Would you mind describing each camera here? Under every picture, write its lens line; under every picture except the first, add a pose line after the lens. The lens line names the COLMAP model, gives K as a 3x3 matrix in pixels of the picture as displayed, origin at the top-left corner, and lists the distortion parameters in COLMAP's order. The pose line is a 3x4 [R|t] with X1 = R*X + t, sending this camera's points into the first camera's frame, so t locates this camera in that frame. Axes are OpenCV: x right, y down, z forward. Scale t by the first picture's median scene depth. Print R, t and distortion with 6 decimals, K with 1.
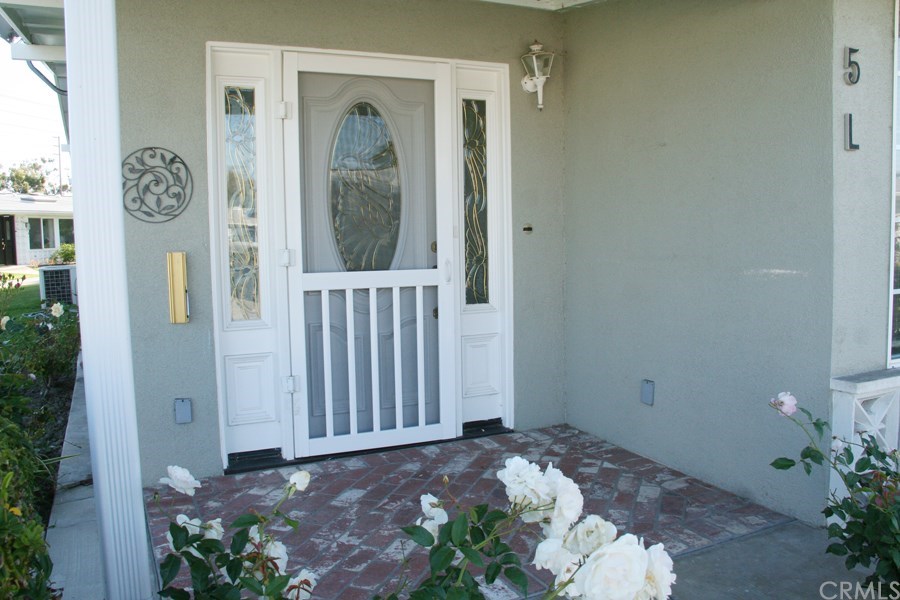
lens RADIAL K [[763.4, 0, 450.0], [0, 763.4, 300.0], [0, 0, 1]] dist [-0.183473, 0.161378]
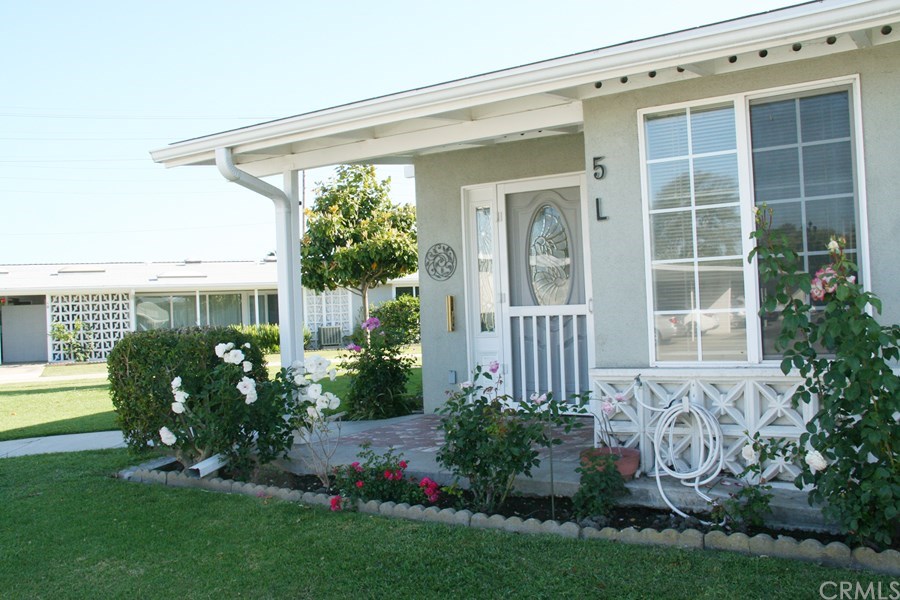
lens RADIAL K [[812.8, 0, 450.0], [0, 812.8, 300.0], [0, 0, 1]] dist [-0.000189, -0.000006]
pose [[0.547747, -0.014364, -0.836521, 1.407432], [-0.047548, 0.997702, -0.048266, 0.050893], [0.835292, 0.066213, 0.545805, -0.168721]]
